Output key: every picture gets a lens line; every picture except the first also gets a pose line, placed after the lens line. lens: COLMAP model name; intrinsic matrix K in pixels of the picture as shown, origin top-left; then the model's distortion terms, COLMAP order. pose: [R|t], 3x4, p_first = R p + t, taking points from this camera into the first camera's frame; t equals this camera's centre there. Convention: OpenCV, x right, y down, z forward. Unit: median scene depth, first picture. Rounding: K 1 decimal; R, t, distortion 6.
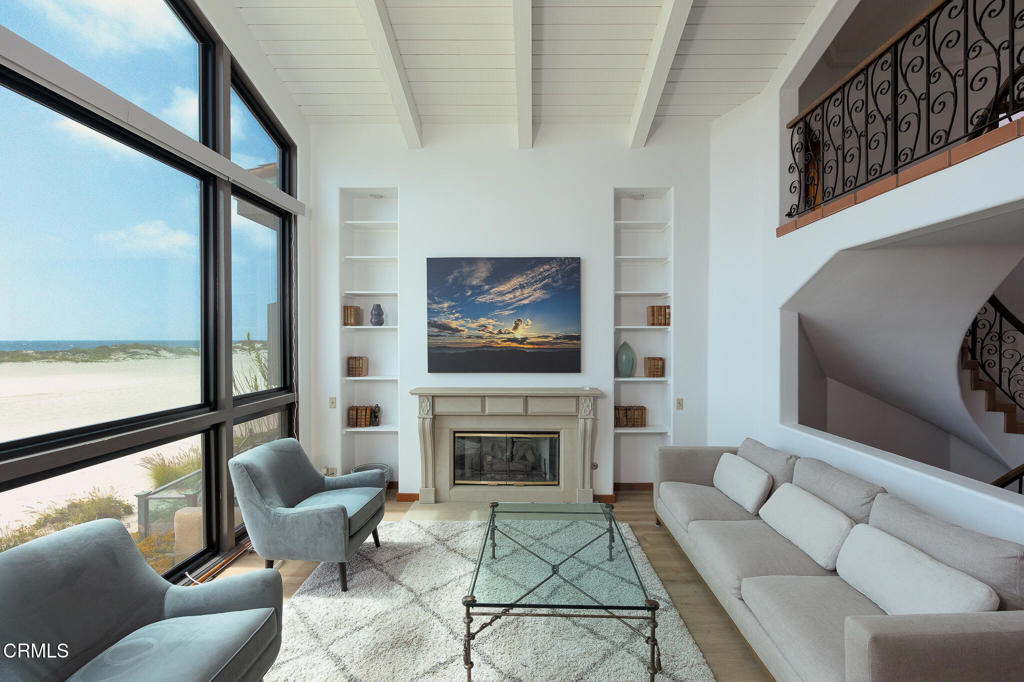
lens RADIAL K [[420.3, 0, 530.5], [0, 420.3, 346.1], [0, 0, 1]] dist [-0.002535, -0.002208]
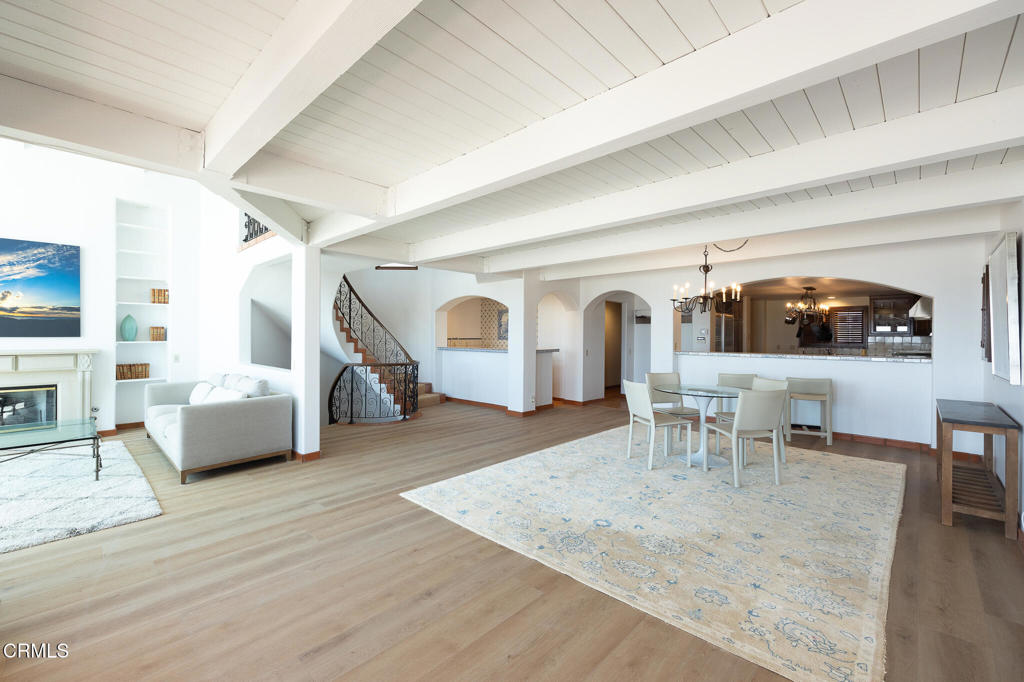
lens RADIAL K [[420.3, 0, 495.6], [0, 420.3, 336.1], [0, 0, 1]] dist [-0.002535, -0.002208]
pose [[0.699588, -0.001200, 0.714546, 0.094207], [0.003625, 0.999992, -0.001870, 0.068199], [-0.714537, 0.003899, 0.699586, -0.794012]]
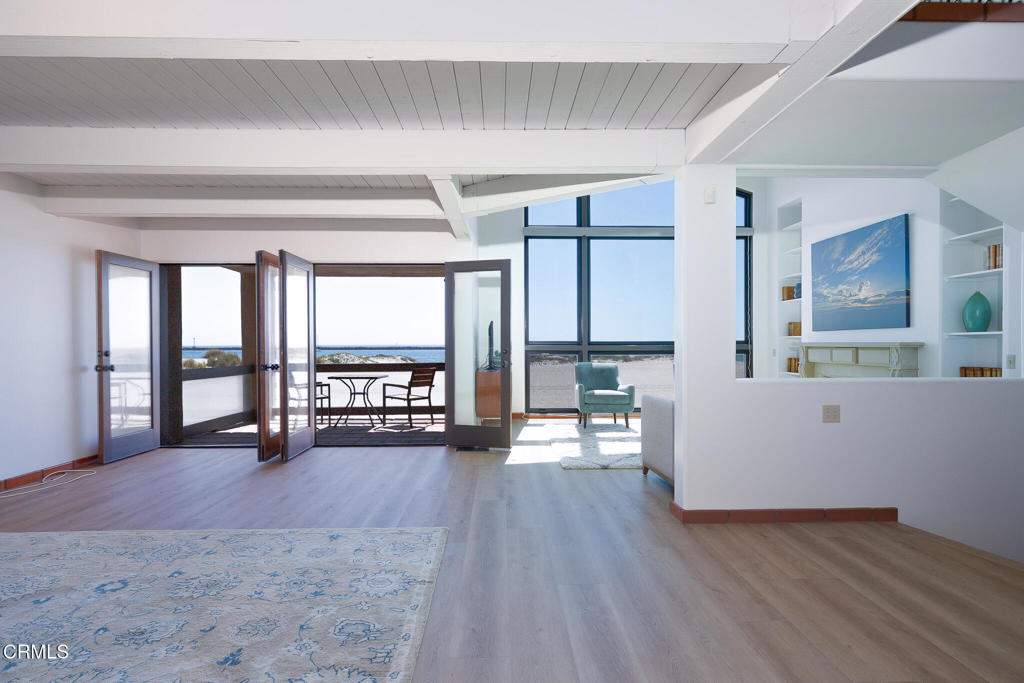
lens RADIAL K [[502.5, 0, 511.7], [0, 502.5, 344.4], [0, 0, 1]] dist [0.000874, 0.000344]
pose [[0.030349, -0.000265, -0.999539, 1.310491], [-0.005195, 0.999986, -0.000423, 0.111325], [0.999526, 0.005205, 0.030347, 0.006679]]
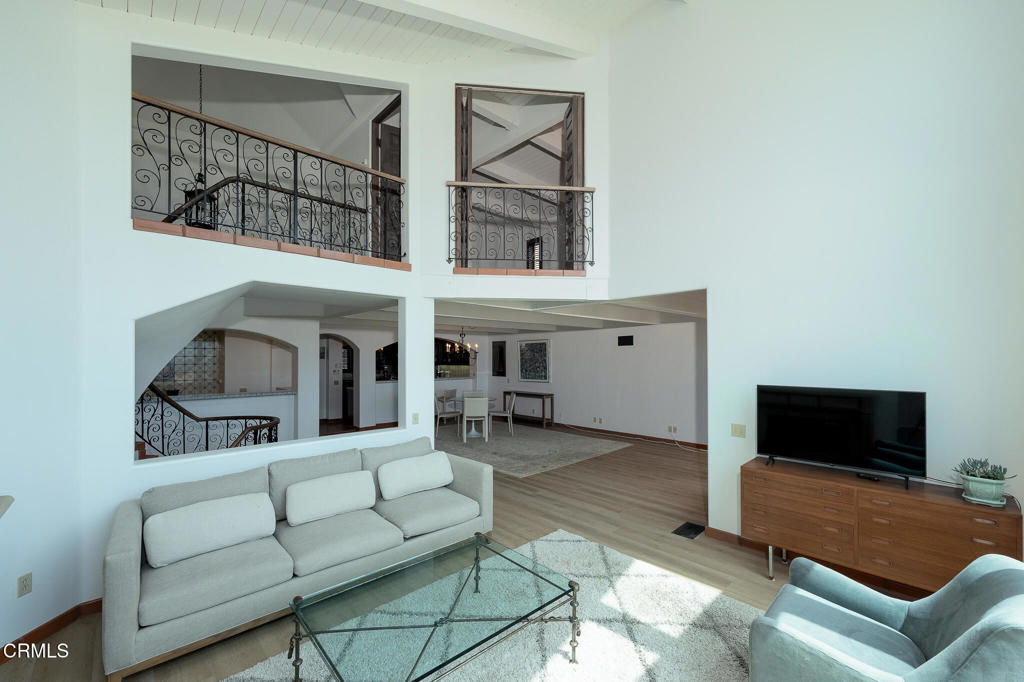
lens RADIAL K [[420.3, 0, 504.9], [0, 420.3, 349.5], [0, 0, 1]] dist [-0.002535, -0.002208]
pose [[-0.680340, 0.012704, 0.732787, -0.402122], [0.008163, 0.999919, -0.009757, -0.016509], [-0.732852, -0.000656, -0.680388, 0.890733]]
